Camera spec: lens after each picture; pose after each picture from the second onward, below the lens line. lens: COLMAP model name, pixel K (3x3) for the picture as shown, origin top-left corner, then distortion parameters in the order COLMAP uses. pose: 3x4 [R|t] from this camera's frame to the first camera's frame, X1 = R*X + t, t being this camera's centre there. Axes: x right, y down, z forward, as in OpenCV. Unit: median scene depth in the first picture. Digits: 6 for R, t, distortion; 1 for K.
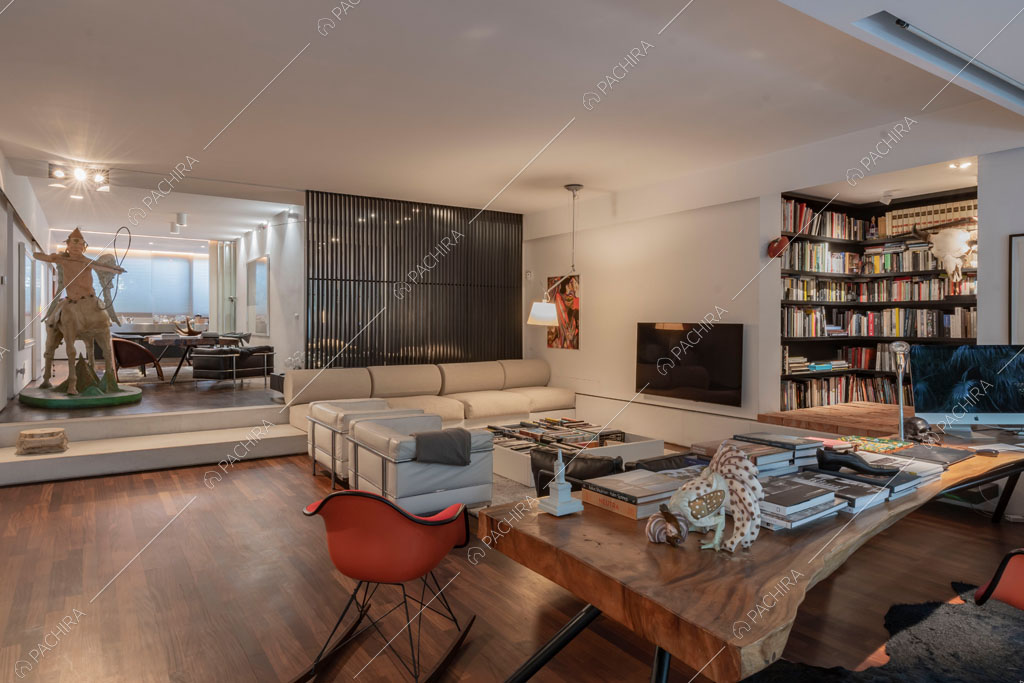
lens RADIAL K [[650.9, 0, 556.7], [0, 650.9, 305.3], [0, 0, 1]] dist [0.025894, -0.002114]
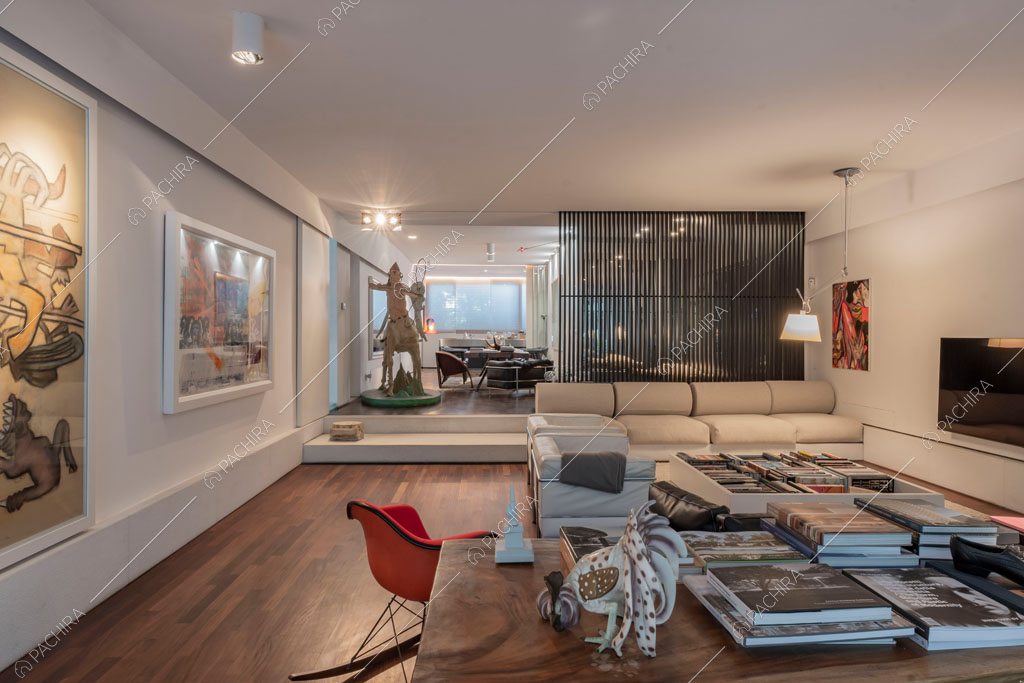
lens RADIAL K [[659.3, 0, 510.2], [0, 659.3, 324.8], [0, 0, 1]] dist [0.020603, -0.002865]
pose [[0.838284, -0.012530, -0.545090, 0.125057], [0.015927, 0.999872, 0.001510, 0.002205], [0.545002, -0.009948, 0.838376, 0.072143]]
